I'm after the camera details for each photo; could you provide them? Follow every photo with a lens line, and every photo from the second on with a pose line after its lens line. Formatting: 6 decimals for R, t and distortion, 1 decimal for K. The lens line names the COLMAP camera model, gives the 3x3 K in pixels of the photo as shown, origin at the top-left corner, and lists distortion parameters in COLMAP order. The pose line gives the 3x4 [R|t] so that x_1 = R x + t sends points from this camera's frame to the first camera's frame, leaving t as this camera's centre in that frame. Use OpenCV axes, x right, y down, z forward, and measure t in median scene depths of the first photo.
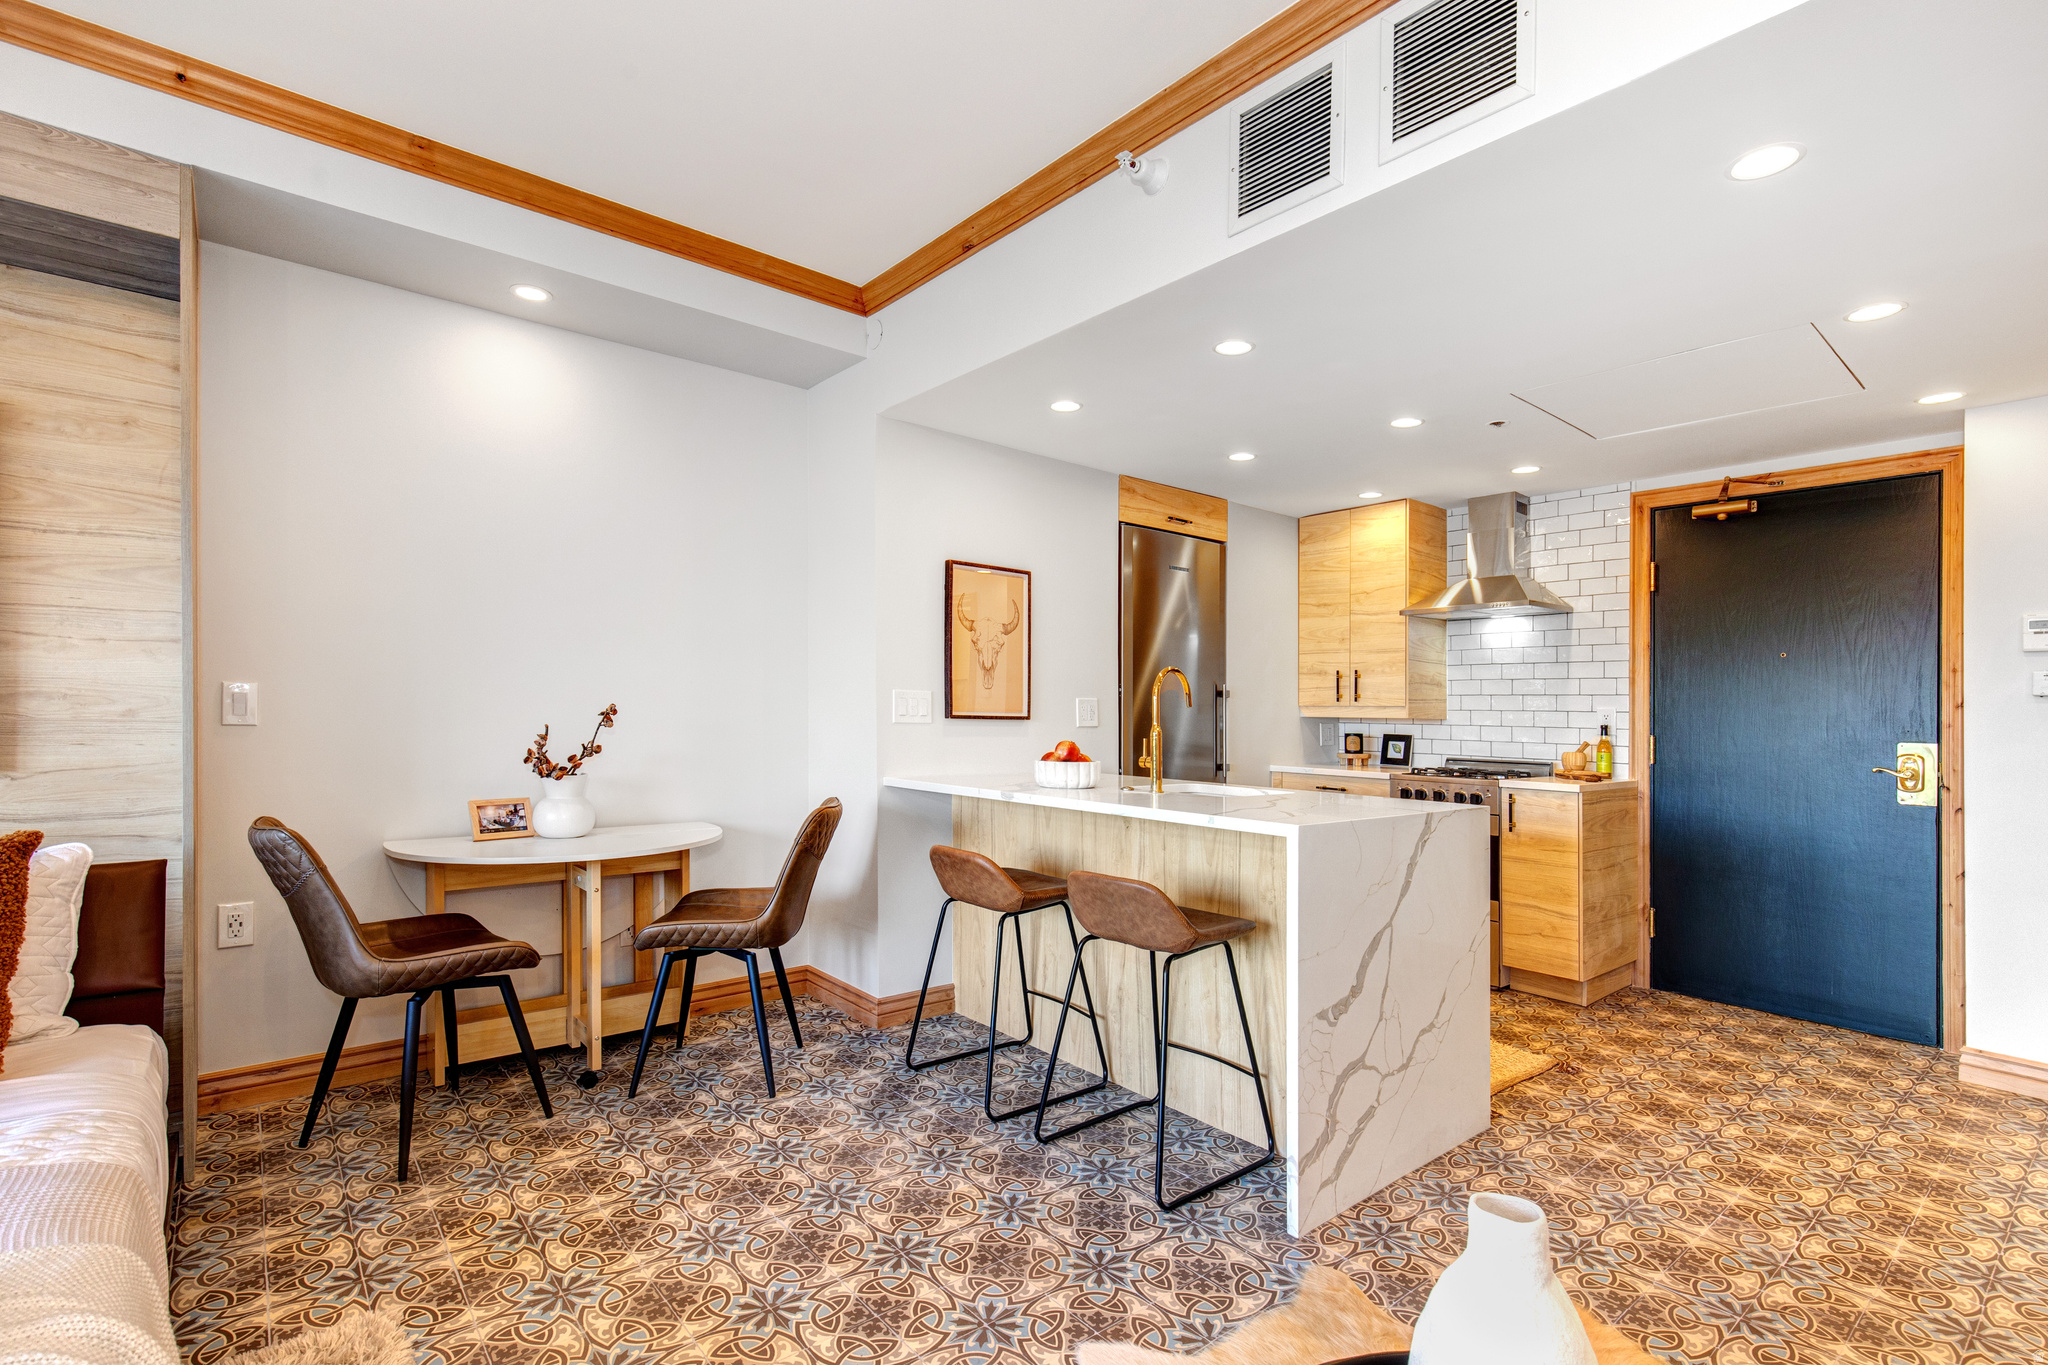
lens RADIAL K [[959.2, 0, 1027.3], [0, 959.2, 694.2], [0, 0, 1]] dist [0.006668, -0.002182]
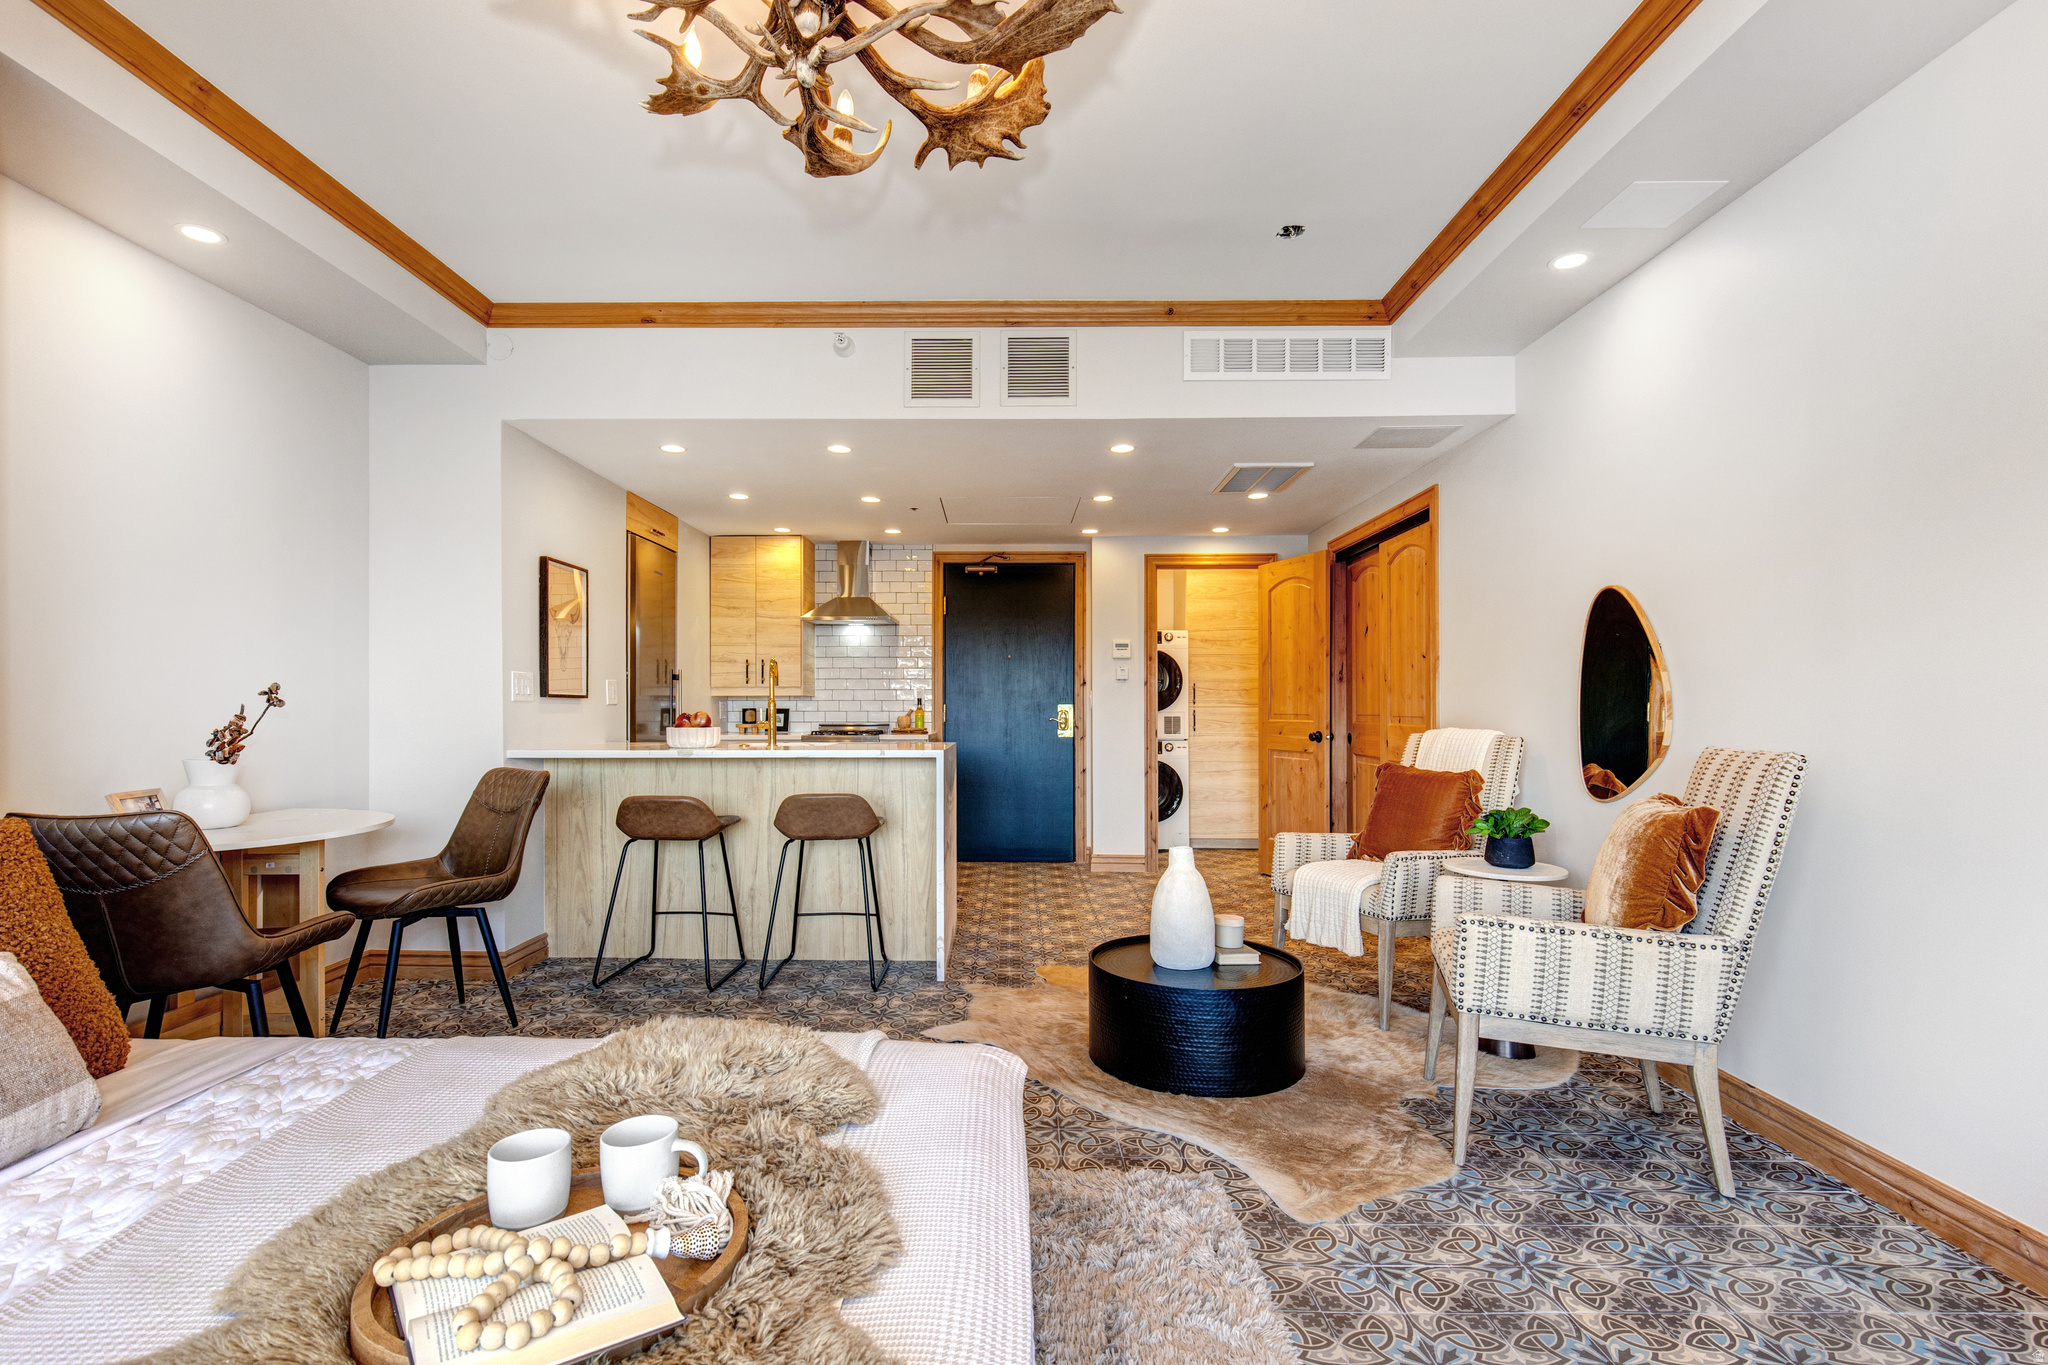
lens RADIAL K [[959.2, 0, 993.9], [0, 959.2, 715.4], [0, 0, 1]] dist [0.006668, -0.002182]
pose [[0.662501, -0.022694, 0.748717, -0.550080], [-0.006152, 0.999342, 0.035734, 0.003091], [-0.749036, -0.028280, 0.661926, -0.144076]]
